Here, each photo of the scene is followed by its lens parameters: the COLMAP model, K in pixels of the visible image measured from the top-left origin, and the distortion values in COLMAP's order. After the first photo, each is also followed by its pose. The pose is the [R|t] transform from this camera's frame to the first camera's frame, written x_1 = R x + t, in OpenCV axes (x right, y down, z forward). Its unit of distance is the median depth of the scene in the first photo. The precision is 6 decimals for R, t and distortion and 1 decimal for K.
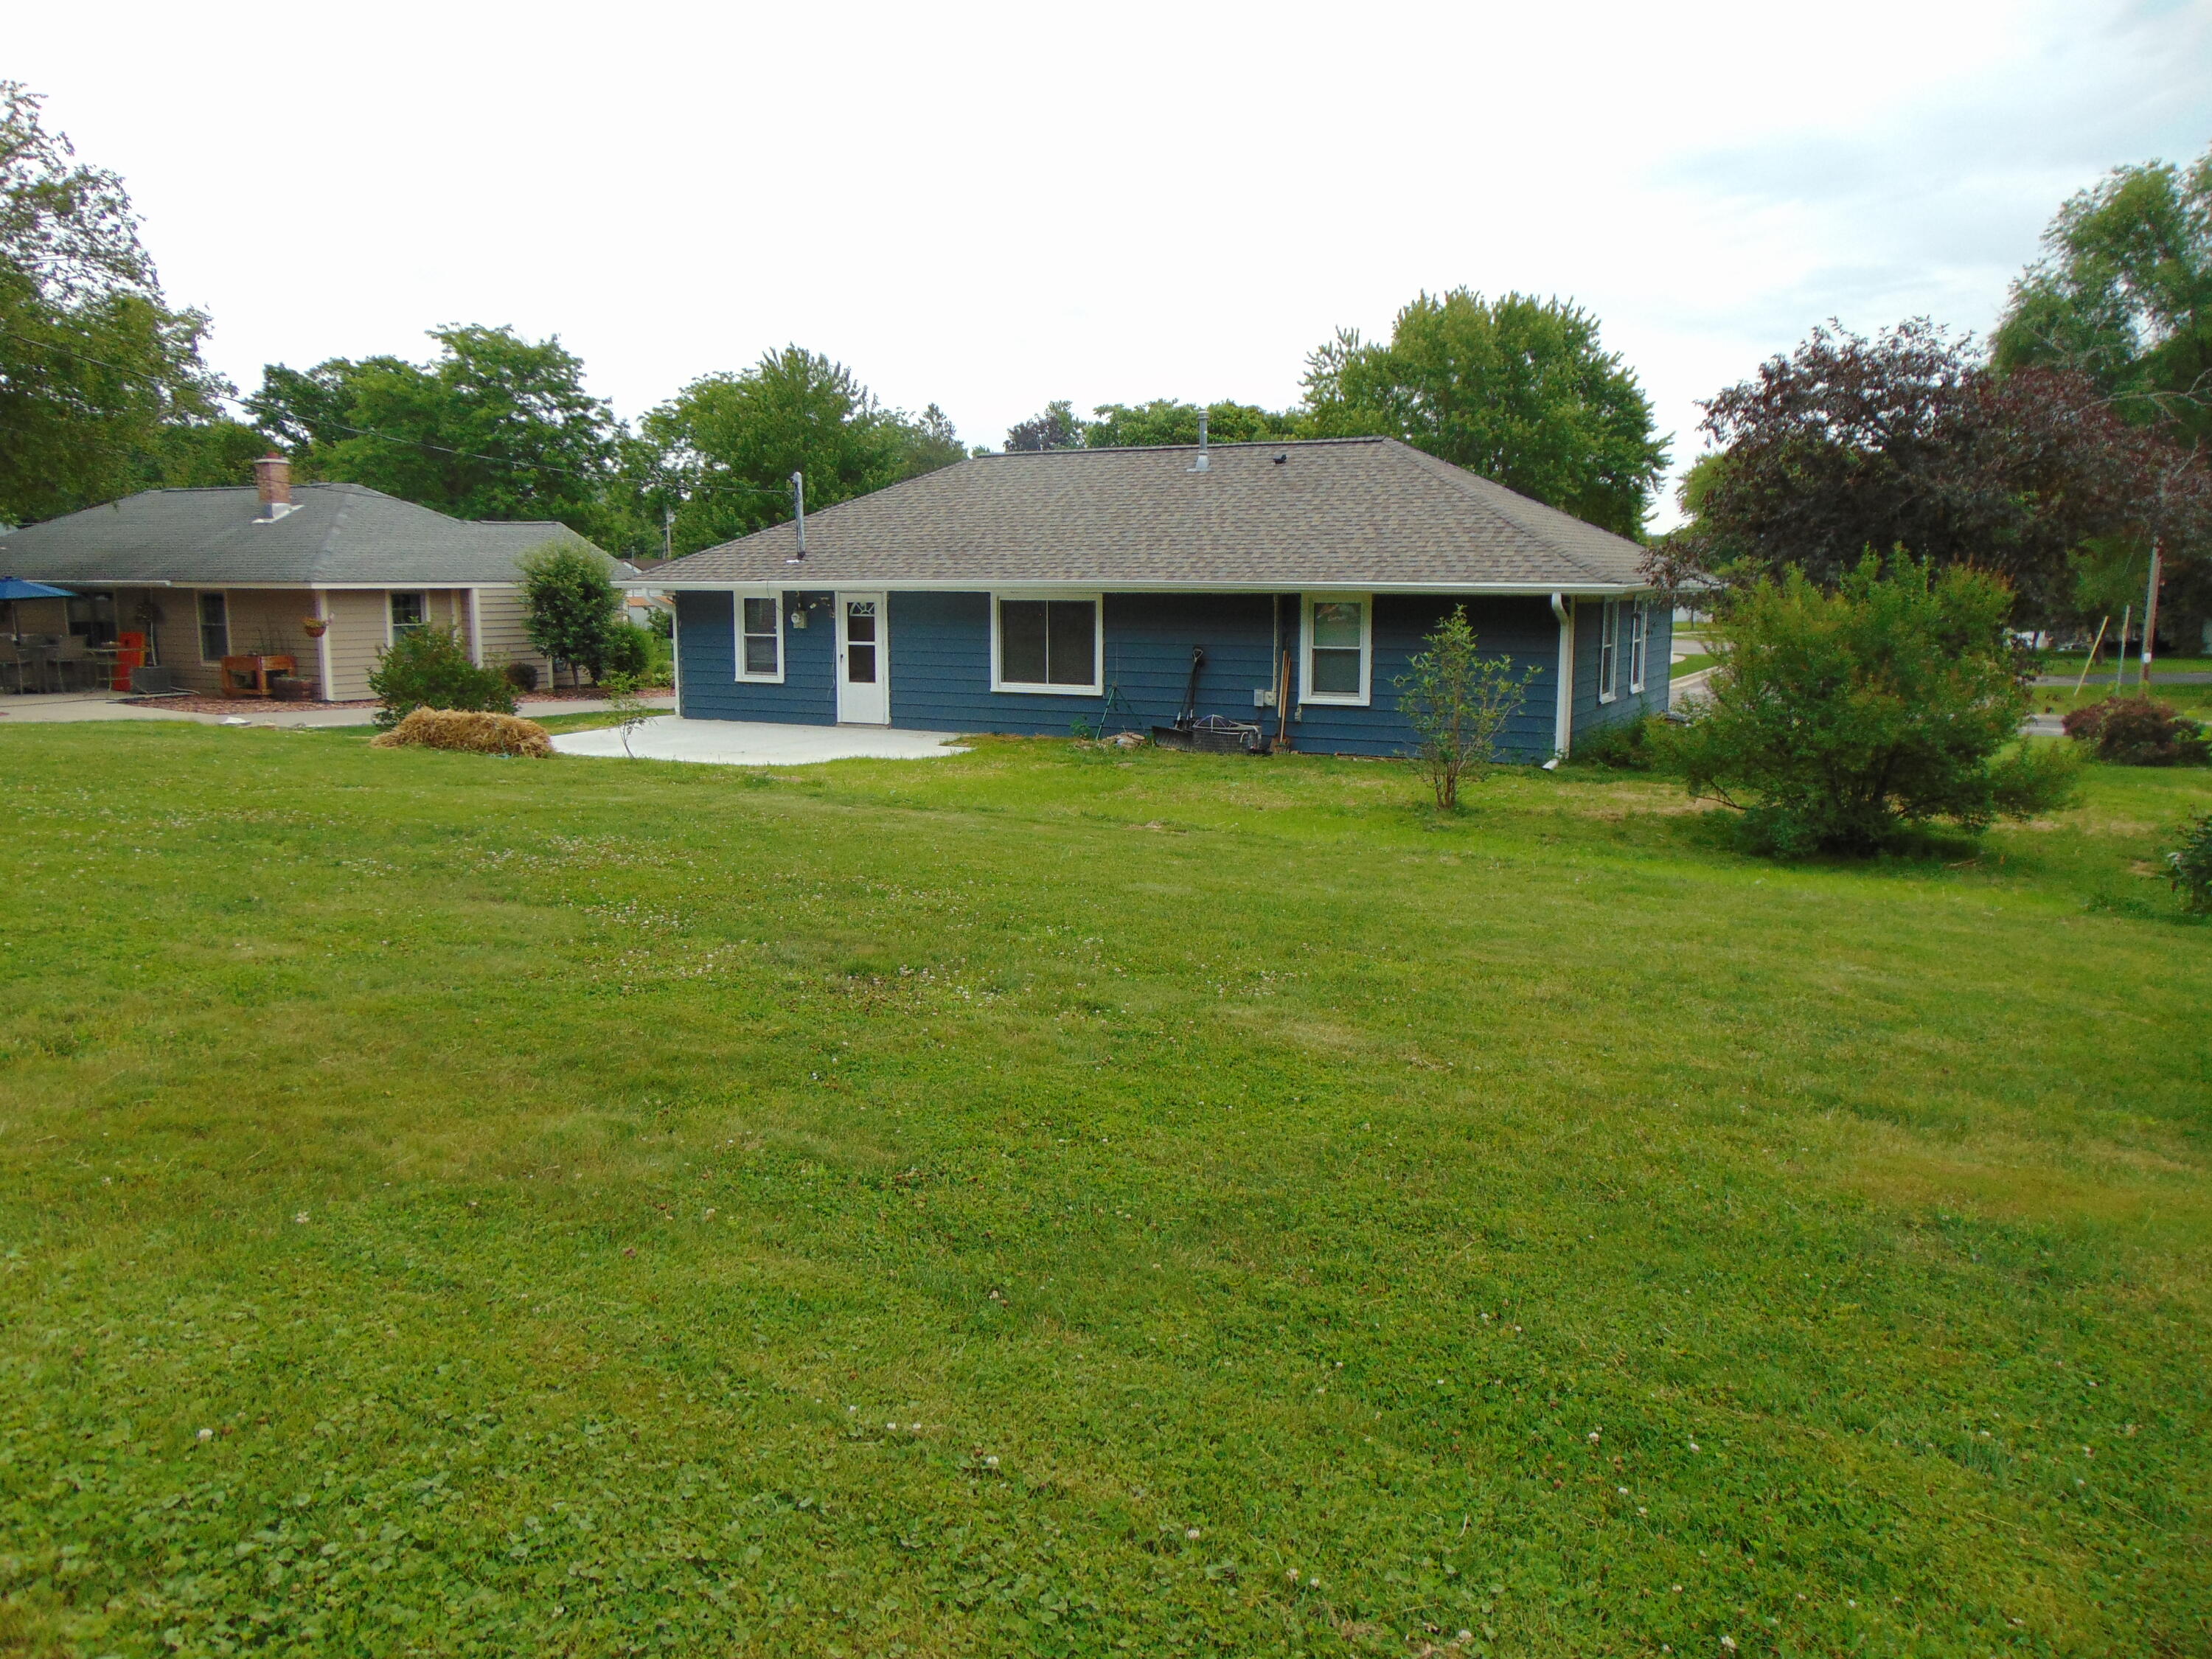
lens RADIAL K [[1651.6, 0, 1092.7], [0, 1651.6, 835.2], [0, 0, 1]] dist [-0.037482, 0.078392]
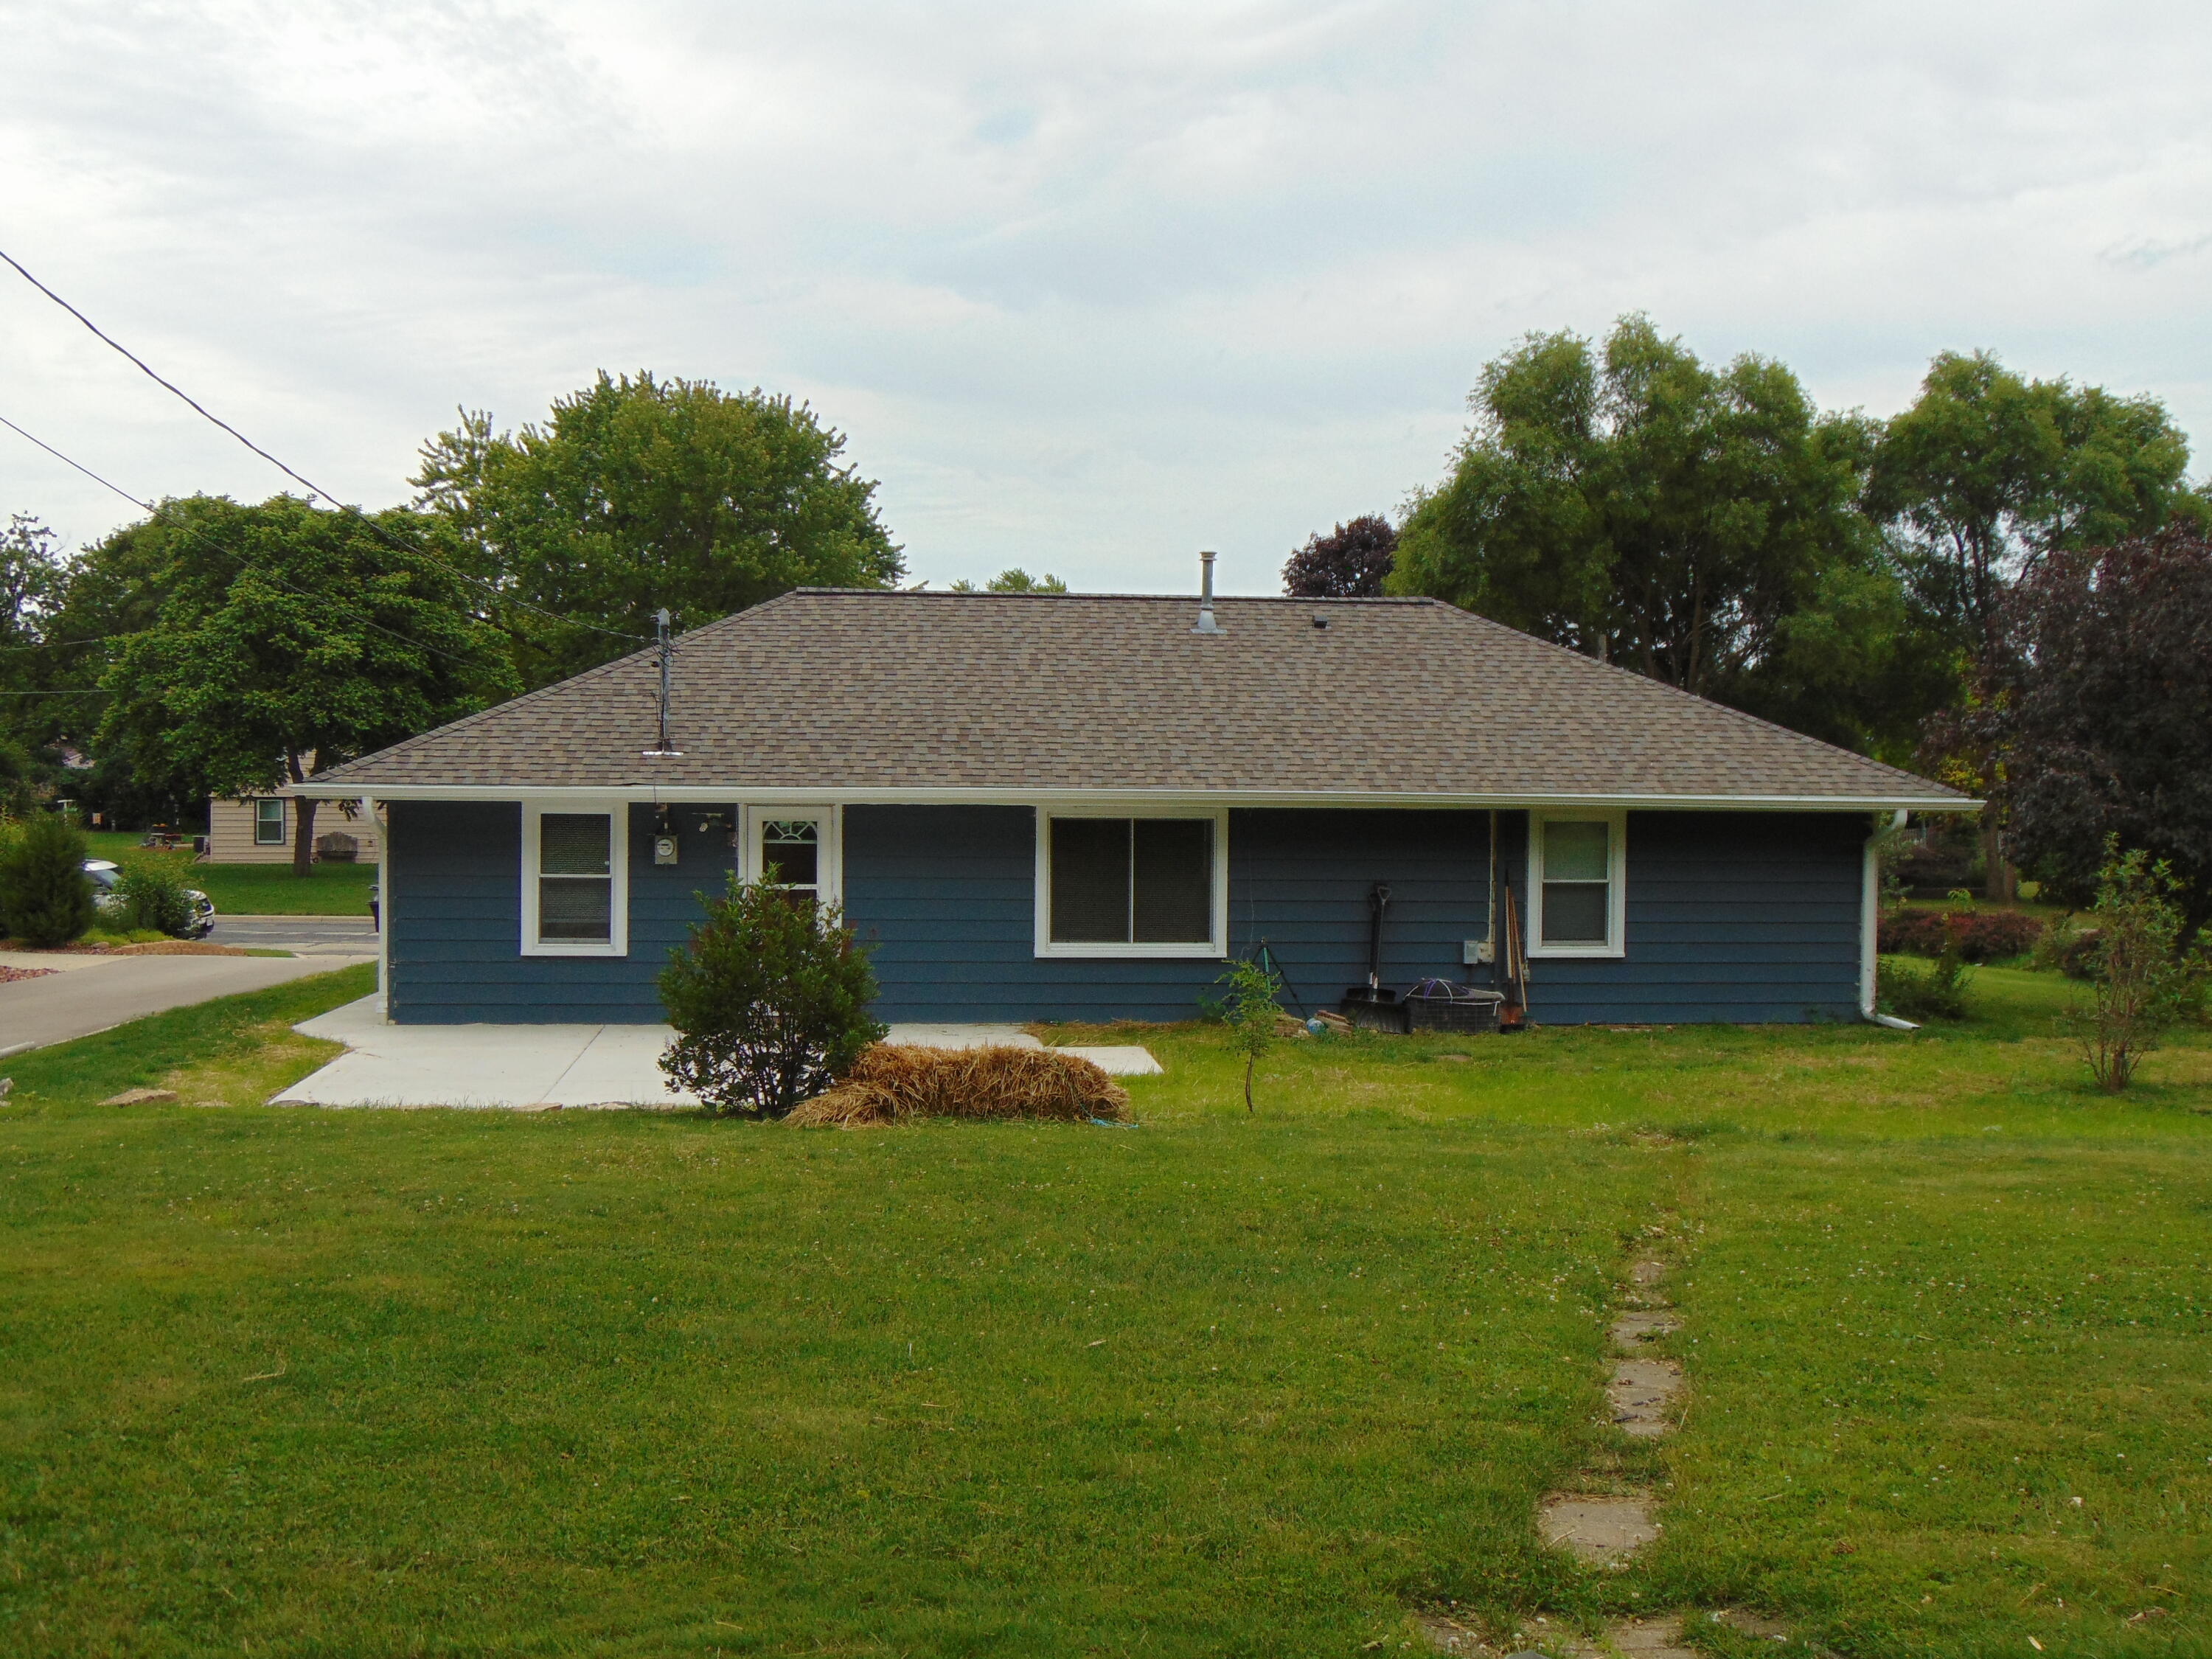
lens RADIAL K [[2236.7, 0, 1097.0], [0, 2236.7, 847.9], [0, 0, 1]] dist [0.020029, 0.000000]
pose [[0.830558, -0.014792, 0.556735, -0.514809], [0.076914, 0.993115, -0.088358, -0.048434], [-0.551595, 0.116207, 0.825977, 0.245638]]
